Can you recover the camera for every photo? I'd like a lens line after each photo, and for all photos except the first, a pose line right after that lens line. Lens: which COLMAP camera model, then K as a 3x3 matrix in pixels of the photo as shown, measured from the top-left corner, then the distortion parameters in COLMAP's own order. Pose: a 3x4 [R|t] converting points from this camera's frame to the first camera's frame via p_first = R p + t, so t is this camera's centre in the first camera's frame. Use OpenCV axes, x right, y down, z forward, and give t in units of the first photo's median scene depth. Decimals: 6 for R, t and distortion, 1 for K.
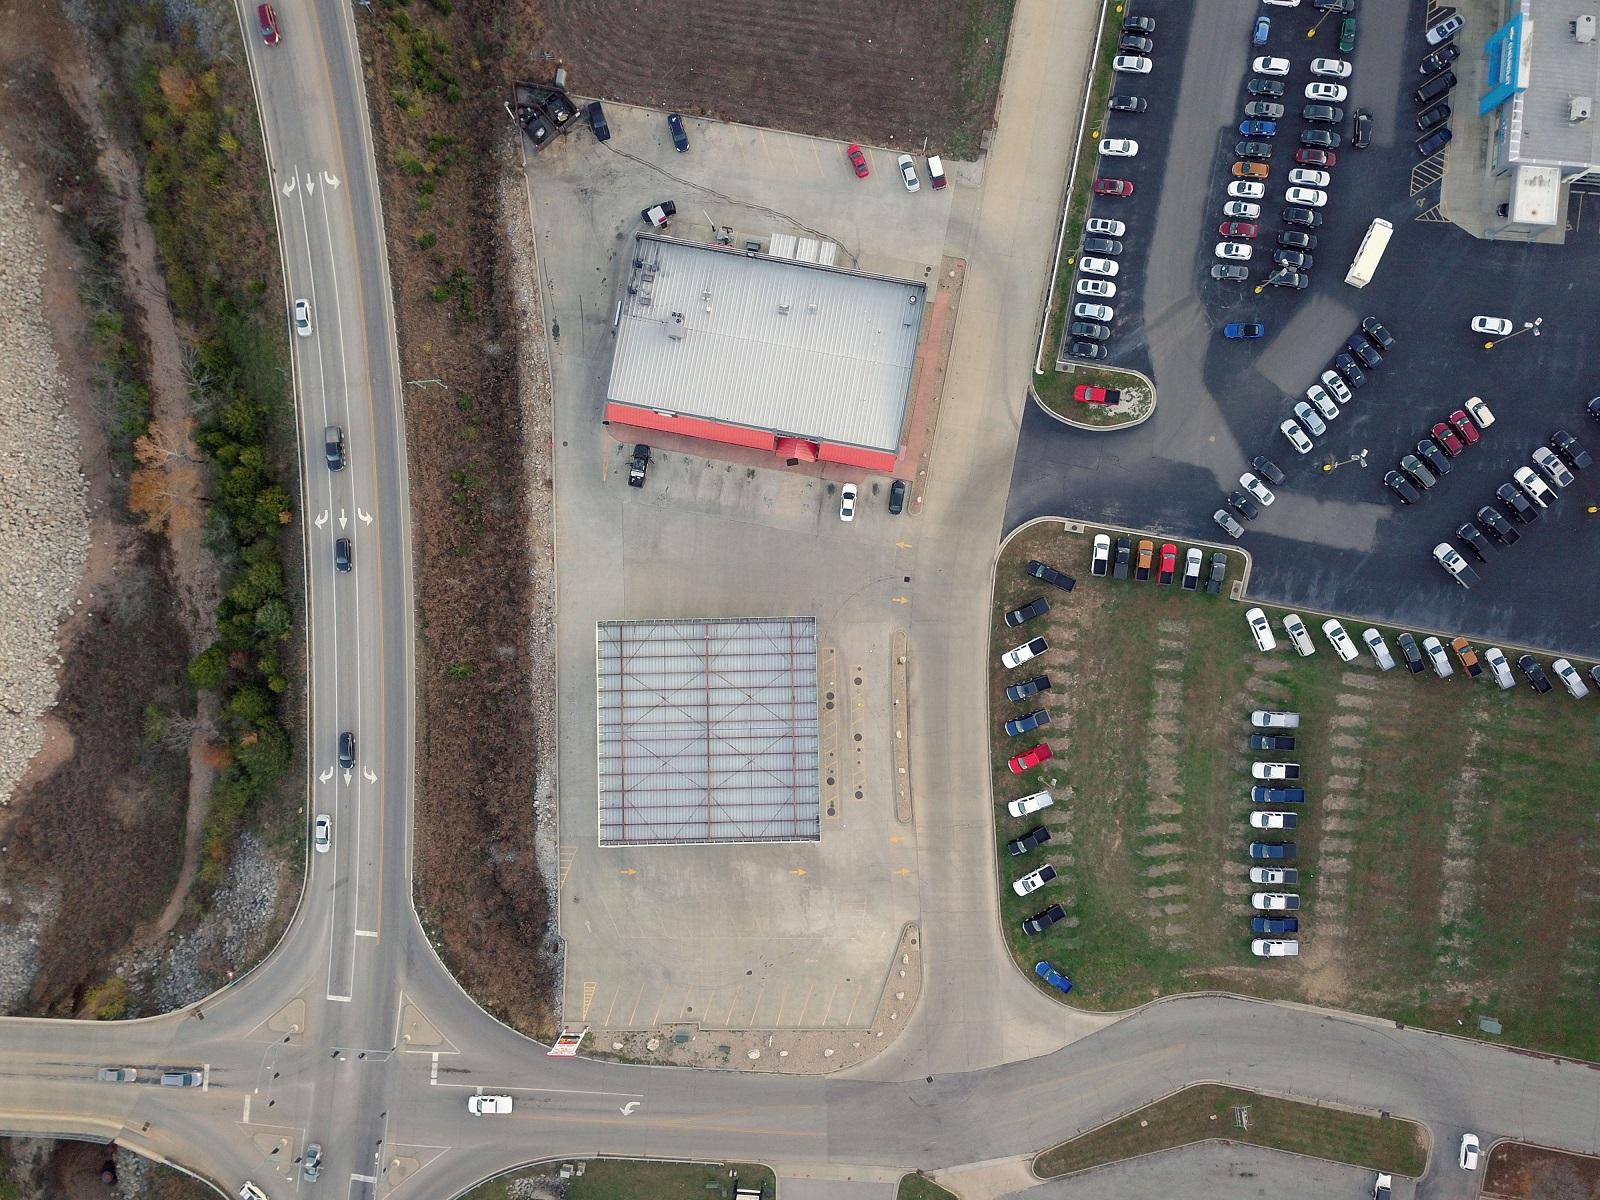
lens RADIAL K [[1218.0, 0, 800.0], [0, 1218.0, 600.0], [0, 0, 1]] dist [0.007312, 0.001603]
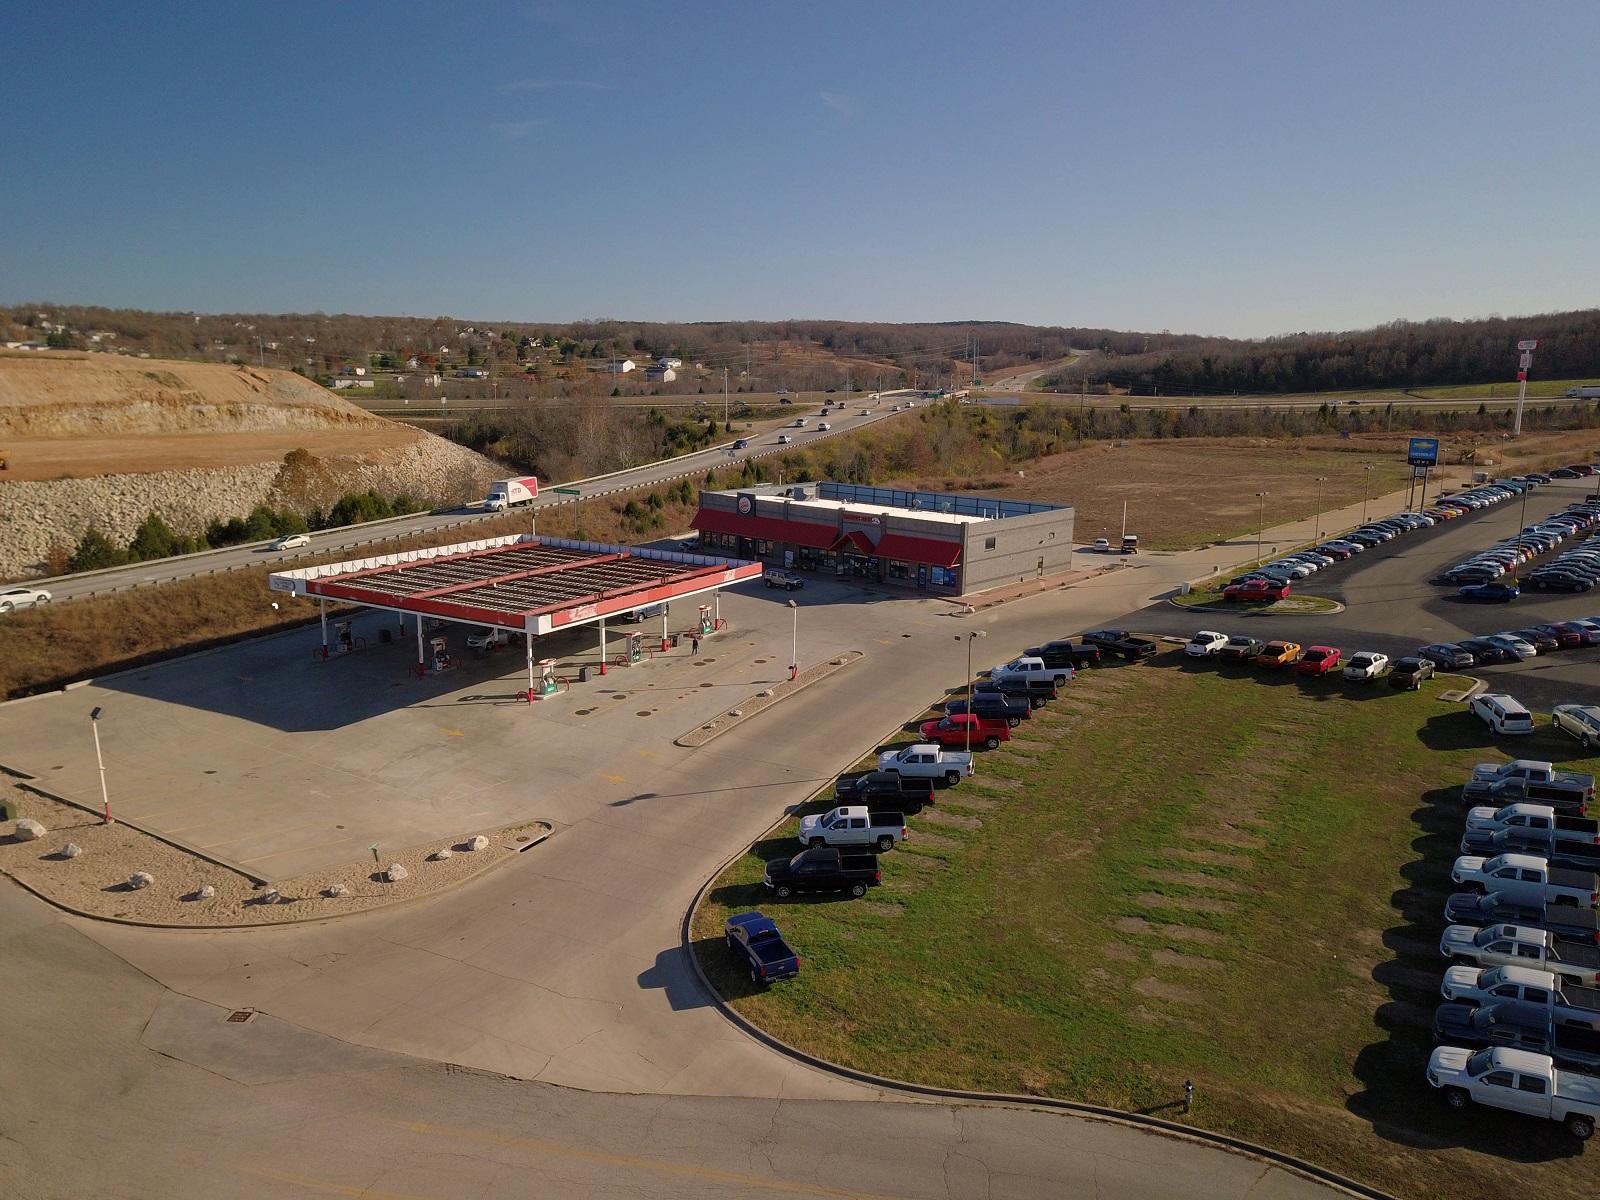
lens RADIAL K [[1218.0, 0, 800.0], [0, 1218.0, 600.0], [0, 0, 1]] dist [0.007312, 0.001603]
pose [[0.852006, 0.143503, -0.503480, 0.371454], [-0.522718, 0.179583, -0.833376, 0.564196], [-0.029176, 0.973220, 0.228018, 0.832661]]
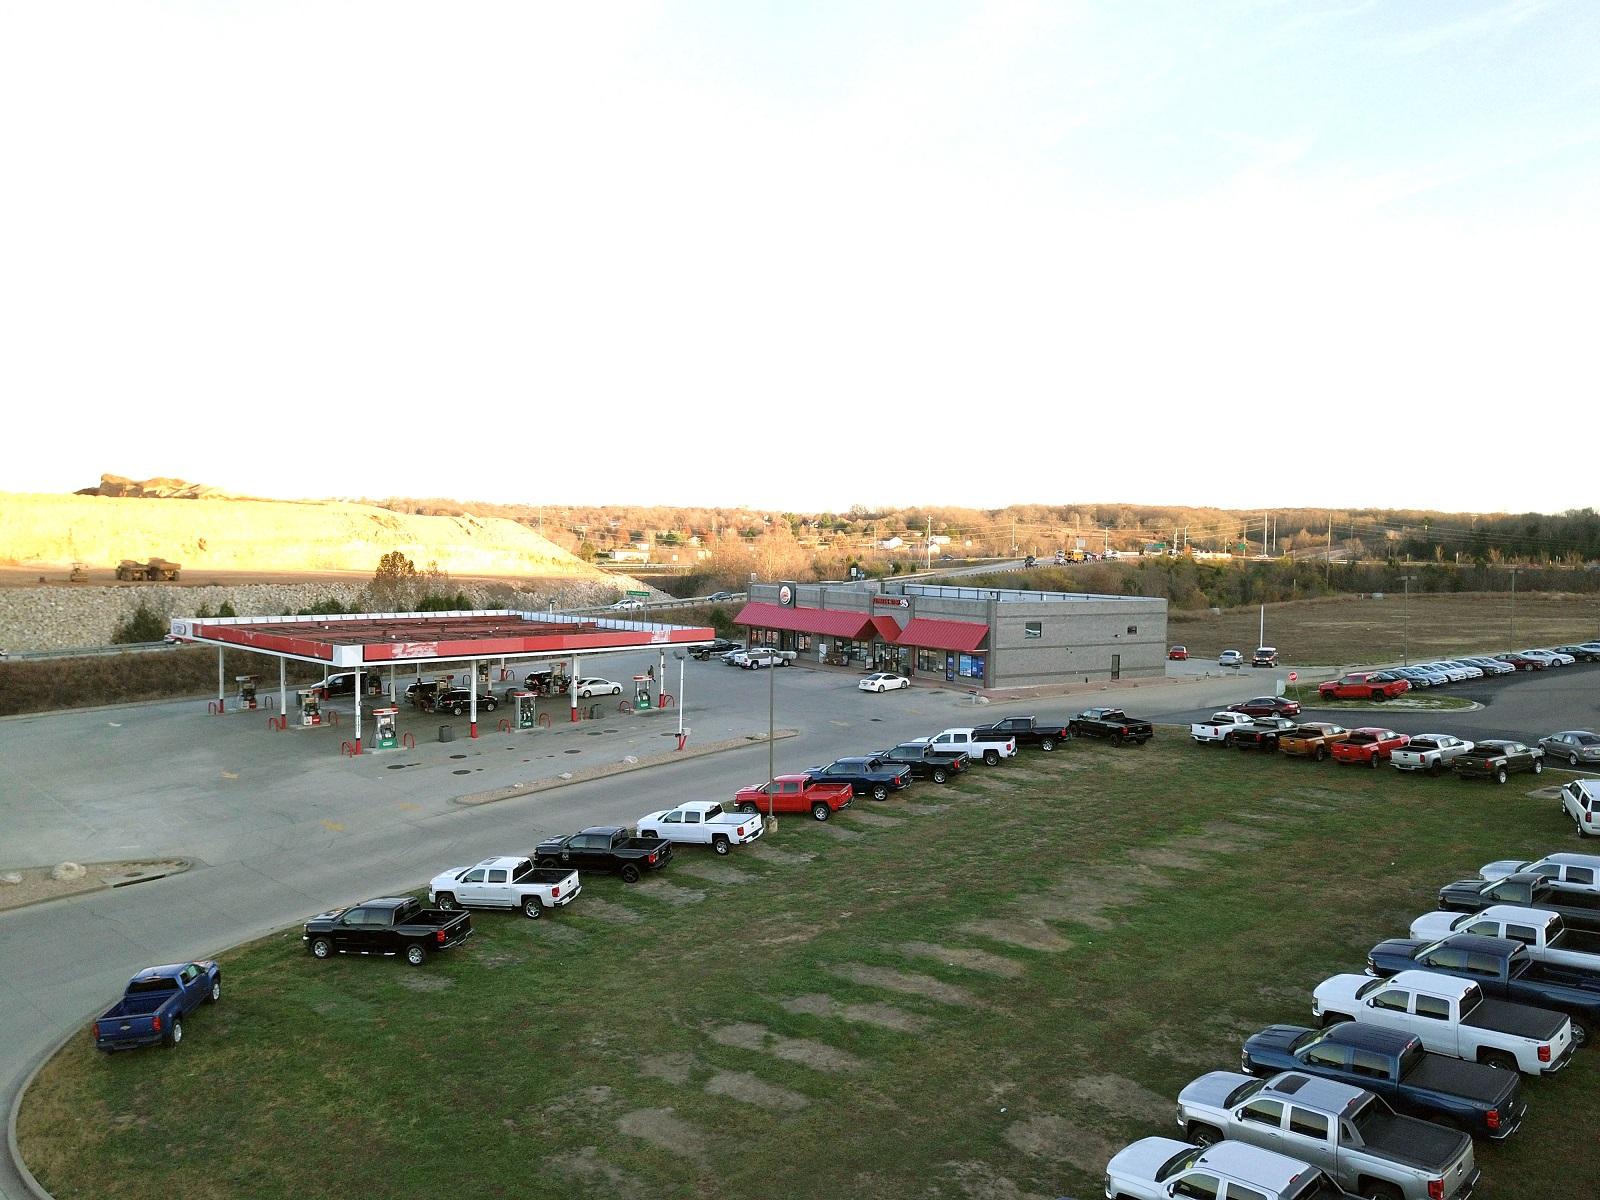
lens RADIAL K [[1218.0, 0, 800.0], [0, 1218.0, 600.0], [0, 0, 1]] dist [0.007312, 0.001603]
pose [[0.697193, 0.071049, -0.713354, 0.445729], [-0.716612, 0.041713, -0.696223, 0.379173], [-0.019710, 0.996600, 0.079997, 0.906323]]
